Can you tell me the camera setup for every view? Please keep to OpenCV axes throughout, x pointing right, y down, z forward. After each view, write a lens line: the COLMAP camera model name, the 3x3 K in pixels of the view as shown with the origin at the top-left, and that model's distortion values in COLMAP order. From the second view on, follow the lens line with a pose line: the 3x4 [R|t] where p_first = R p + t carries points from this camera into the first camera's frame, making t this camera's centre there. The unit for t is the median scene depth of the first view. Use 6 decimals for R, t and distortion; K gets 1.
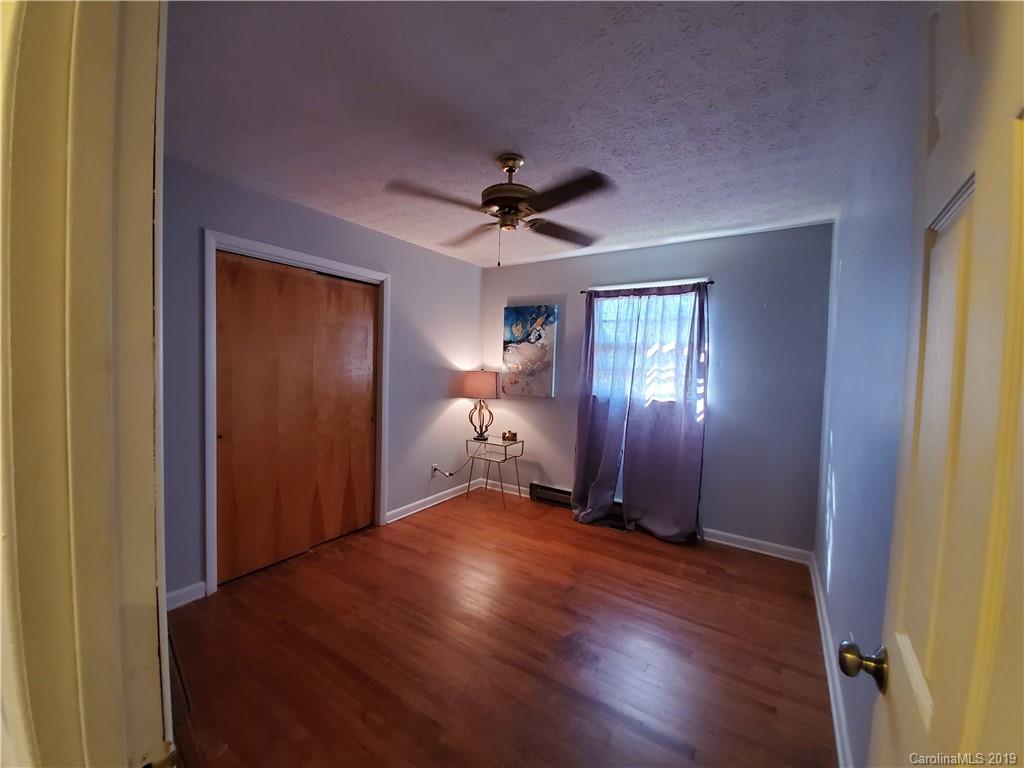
lens RADIAL K [[407.4, 0, 508.0], [0, 407.4, 378.3], [0, 0, 1]] dist [0.006309, -0.013155]
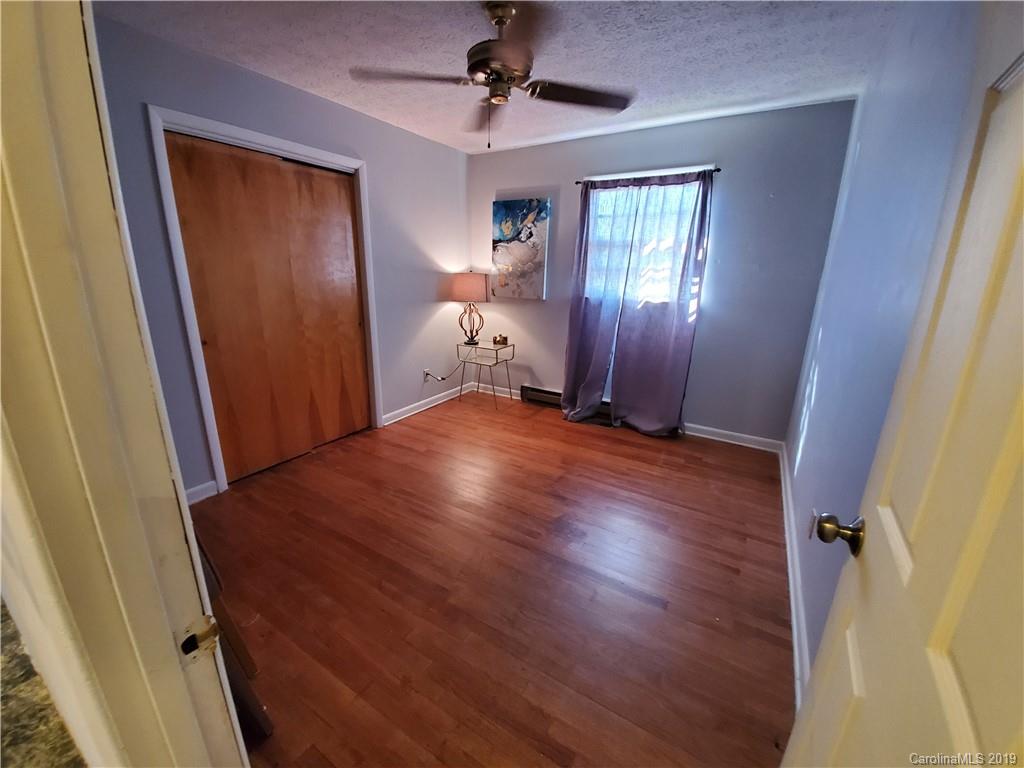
lens RADIAL K [[407.4, 0, 508.4], [0, 407.4, 381.5], [0, 0, 1]] dist [0.006309, -0.013155]
pose [[0.999436, -0.018237, 0.028188, -0.008296], [0.011100, 0.971879, 0.235220, 0.006833], [-0.031685, -0.234775, 0.971533, 0.008104]]
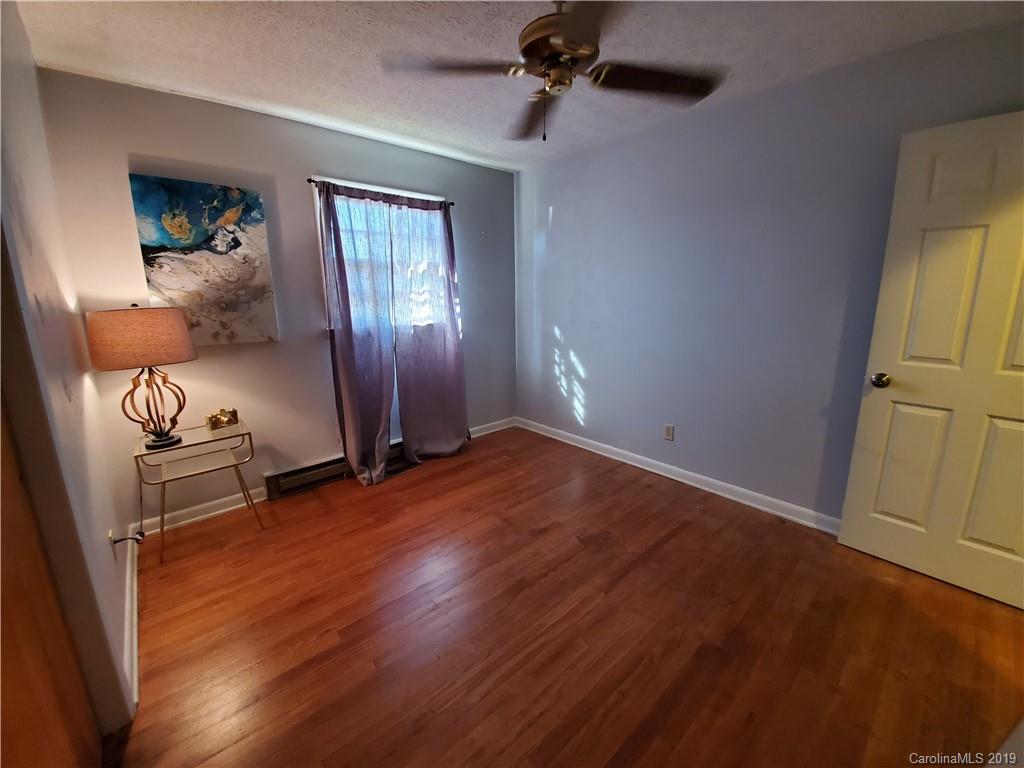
lens RADIAL K [[407.4, 0, 502.3], [0, 407.4, 380.2], [0, 0, 1]] dist [0.006309, -0.013155]
pose [[0.258312, -0.230985, 0.938041, -0.505531], [0.055428, 0.972939, 0.224315, -0.022716], [-0.964470, -0.005949, 0.264125, 0.558949]]
